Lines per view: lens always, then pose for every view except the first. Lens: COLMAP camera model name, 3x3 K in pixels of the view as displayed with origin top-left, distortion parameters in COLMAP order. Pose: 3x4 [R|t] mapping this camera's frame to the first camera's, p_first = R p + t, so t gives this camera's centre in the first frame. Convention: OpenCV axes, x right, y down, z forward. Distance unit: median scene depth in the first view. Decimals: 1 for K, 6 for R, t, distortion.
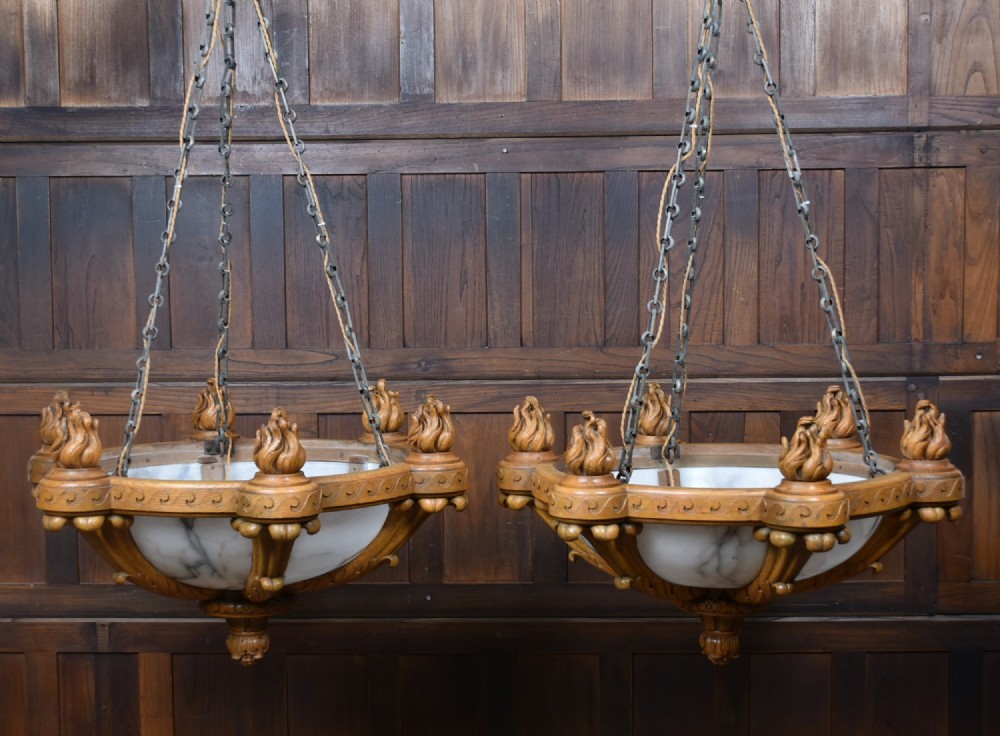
lens RADIAL K [[1804.4, 0, 500.7], [0, 1804.4, 429.8], [0, 0, 1]] dist [-0.027439, 0.000000]
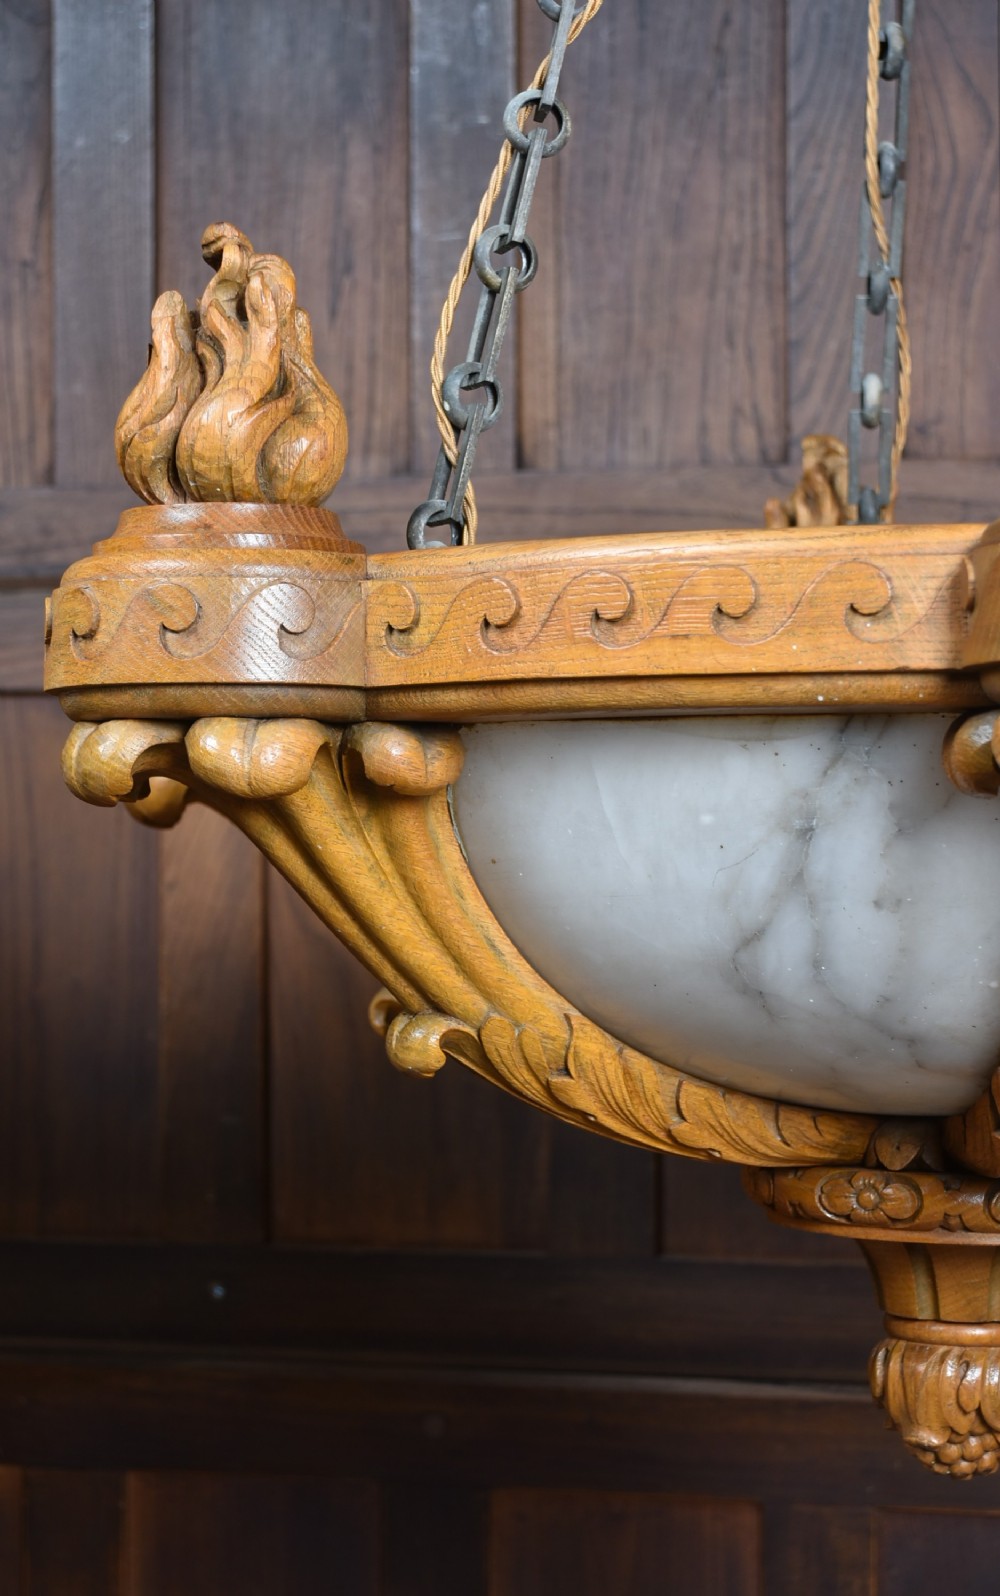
lens RADIAL K [[3308.5, 0, 438.5], [0, 3308.5, 811.3], [0, 0, 1]] dist [0.034114, 0.000000]
pose [[0.976140, 0.005616, -0.217072, 0.122828], [-0.033210, 0.991766, -0.123680, 0.082958], [0.214590, 0.127938, 0.968289, 0.466515]]
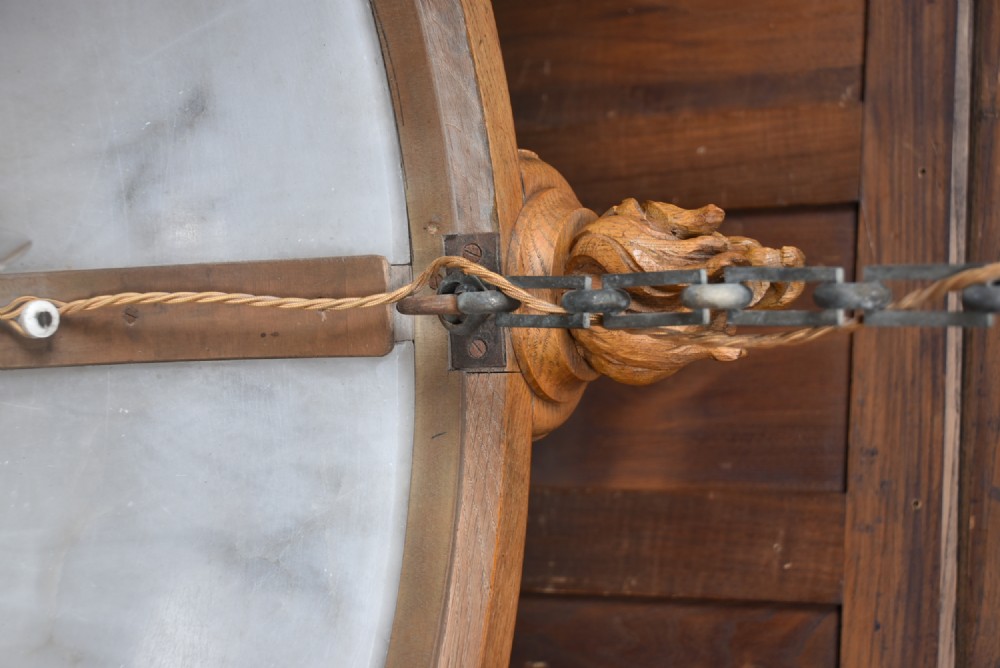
lens RADIAL K [[1791.4, 0, 491.6], [0, 1791.4, 335.4], [0, 0, 1]] dist [0.066433, 0.000000]
pose [[-0.075676, 0.980613, -0.180753, 0.120880], [-0.937573, -0.008266, 0.347690, -0.059704], [0.339455, 0.195781, 0.920022, 0.711624]]
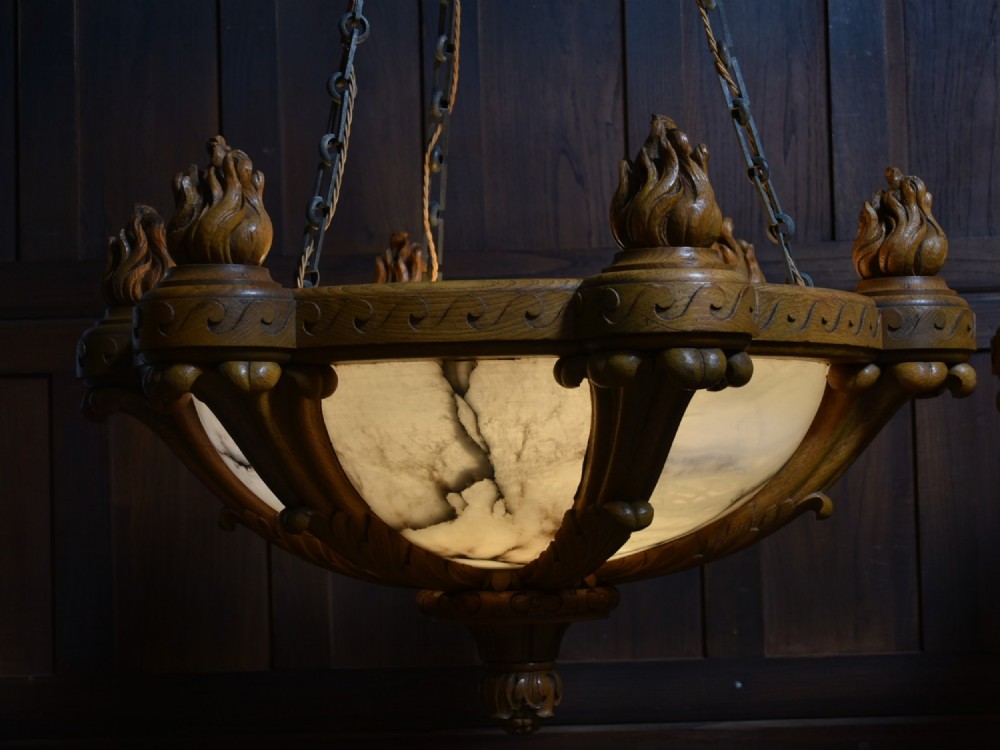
lens RADIAL K [[2038.8, 0, 490.4], [0, 2038.8, 442.8], [0, 0, 1]] dist [0.015184, 0.000000]
pose [[0.999339, -0.014935, 0.033147, -0.142800], [0.019640, 0.989014, -0.146513, 0.114330], [-0.030595, 0.147067, 0.988653, 0.370685]]
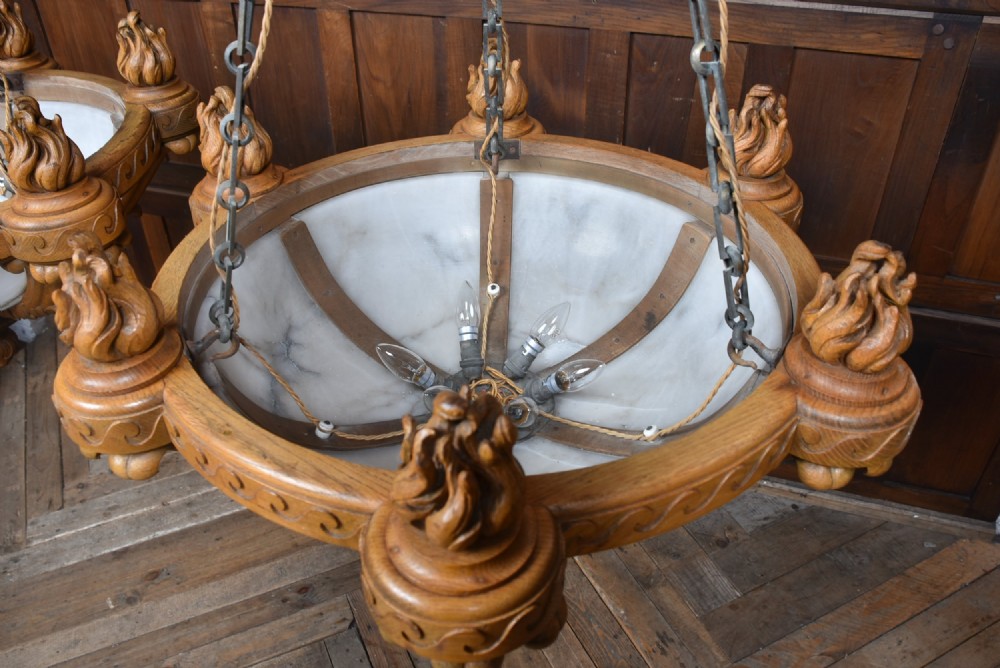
lens RADIAL K [[805.5, 0, 492.9], [0, 805.5, 352.7], [0, 0, 1]] dist [-0.091822, 0.042132]
pose [[0.956439, 0.172379, -0.235604, 0.155429], [-0.025183, 0.852761, 0.521694, -0.071324], [0.290843, -0.493035, 0.819955, 0.638233]]
